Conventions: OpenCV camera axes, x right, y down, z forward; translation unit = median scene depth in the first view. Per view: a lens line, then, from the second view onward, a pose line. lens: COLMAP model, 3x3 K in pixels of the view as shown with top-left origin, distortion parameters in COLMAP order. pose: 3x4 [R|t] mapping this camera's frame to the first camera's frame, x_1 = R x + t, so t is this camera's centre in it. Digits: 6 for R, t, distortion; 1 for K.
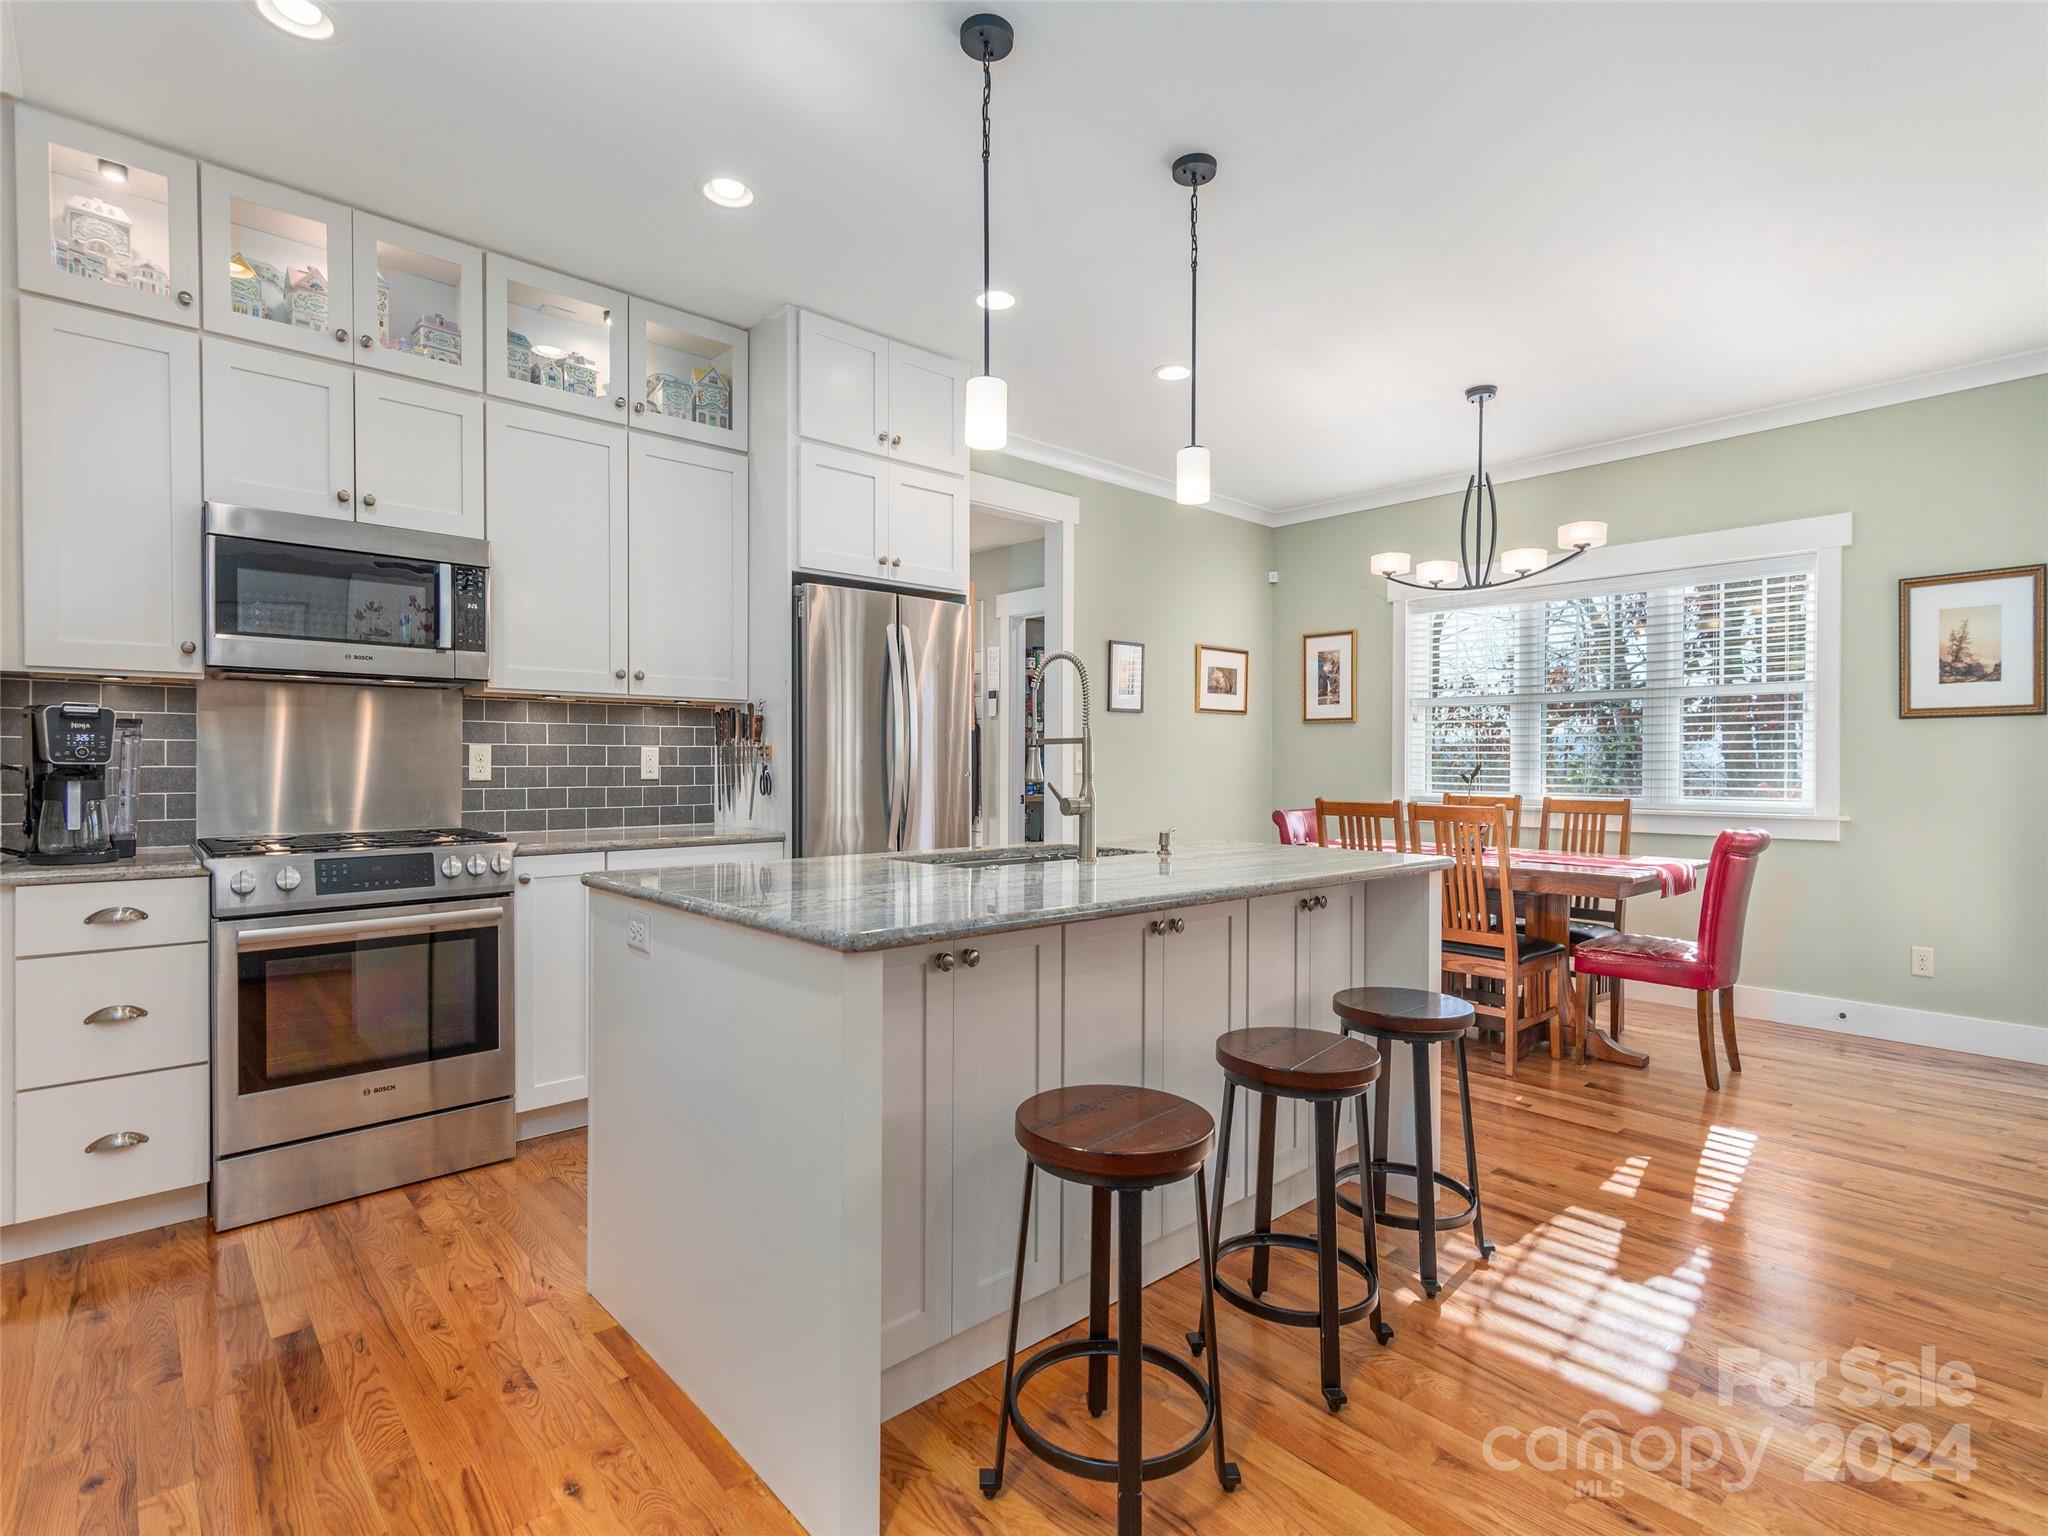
lens RADIAL K [[987.2, 0, 1062.6], [0, 987.2, 777.7], [0, 0, 1]] dist [0.019326, -0.000646]
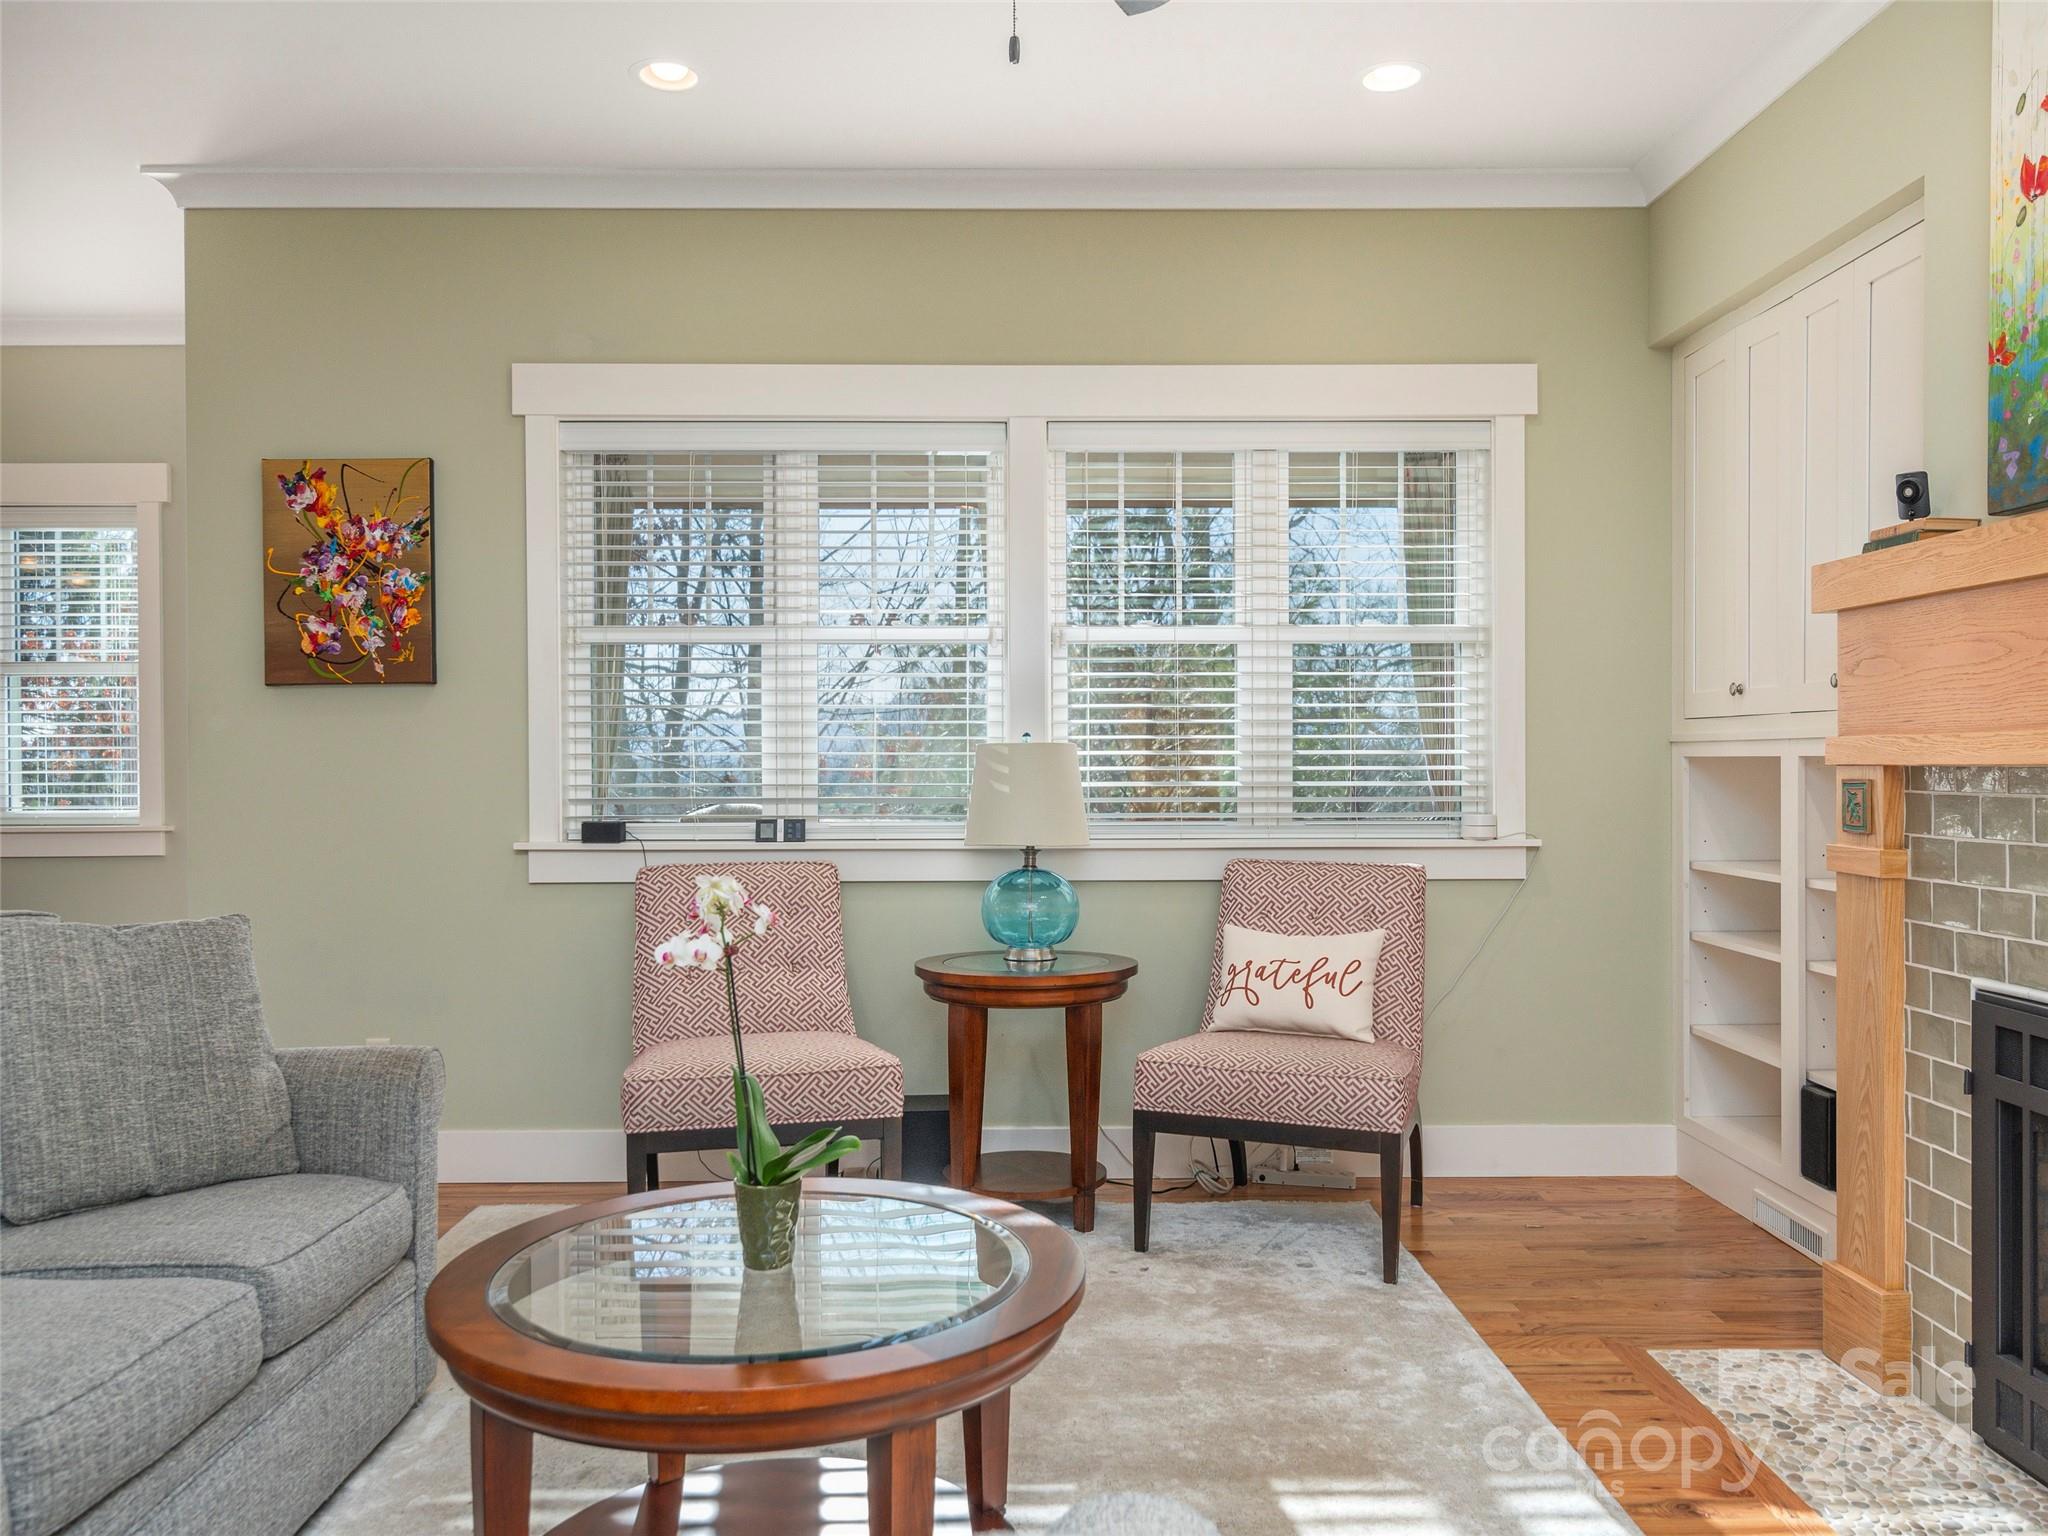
lens RADIAL K [[1532.0, 0, 1032.4], [0, 1532.0, 773.5], [0, 0, 1]] dist [0.003602, 0.002678]
pose [[0.686771, -0.015604, 0.726706, 0.408427], [0.018544, 0.999820, 0.003943, 0.004125], [-0.726637, 0.010768, 0.686937, -0.486867]]
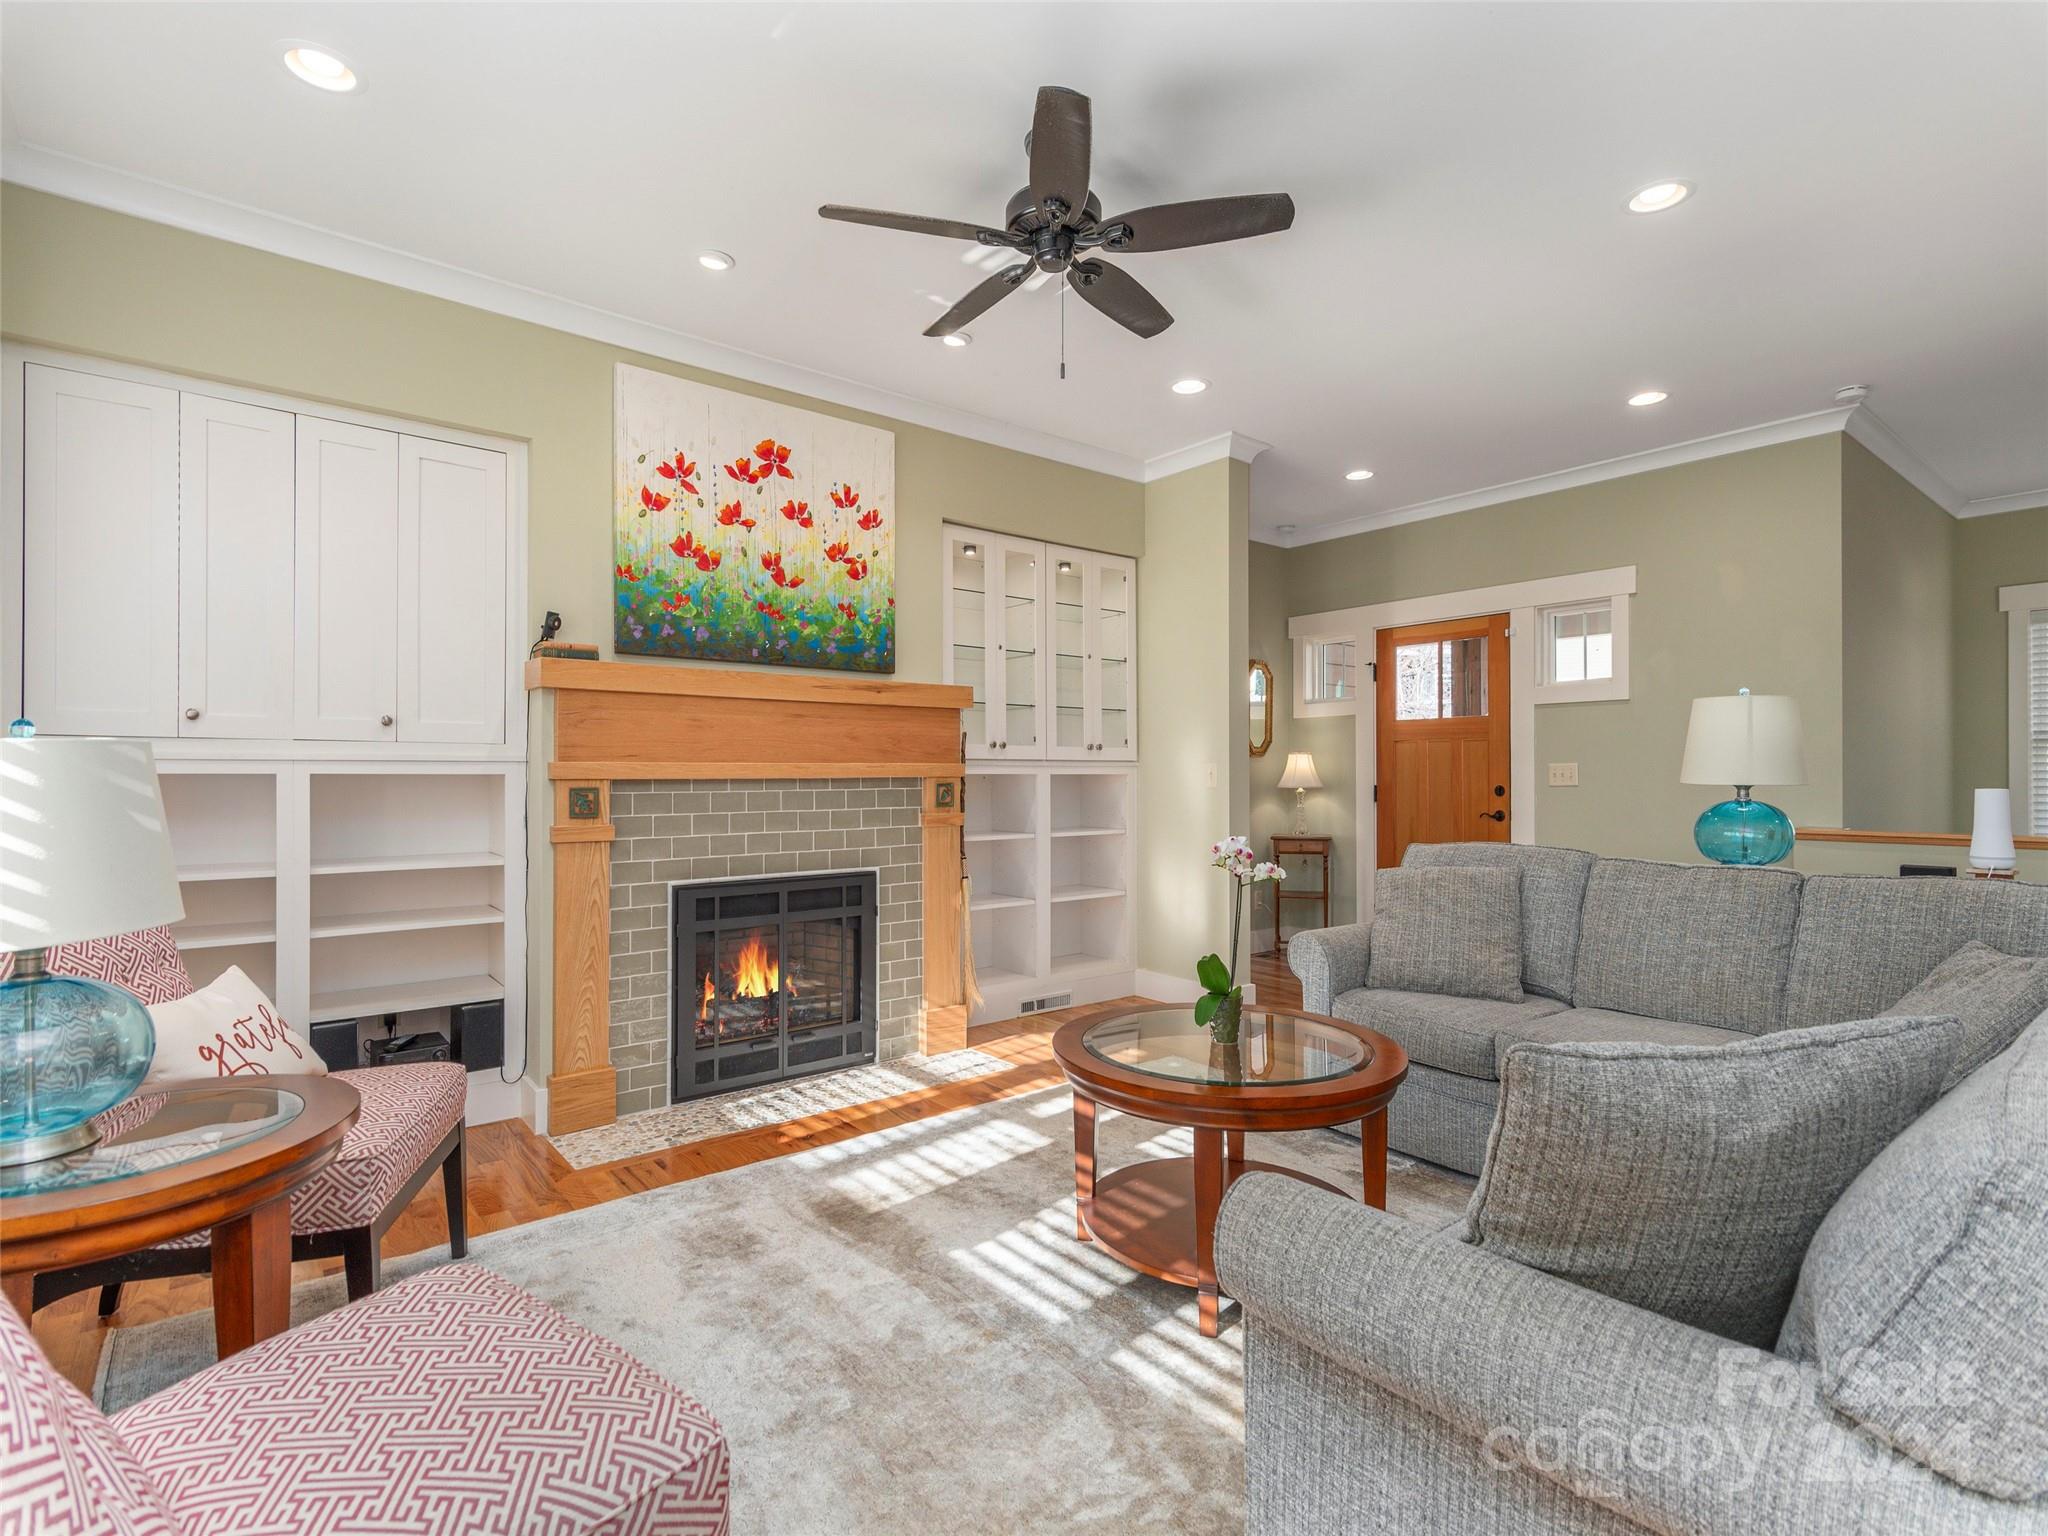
lens RADIAL K [[987.2, 0, 1029.0], [0, 987.2, 778.7], [0, 0, 1]] dist [0.019326, -0.000646]
pose [[-0.993972, -0.003341, 0.109581, 0.784289], [-0.001358, 0.999834, 0.018162, -0.006638], [-0.109623, 0.017904, -0.993812, 0.609336]]
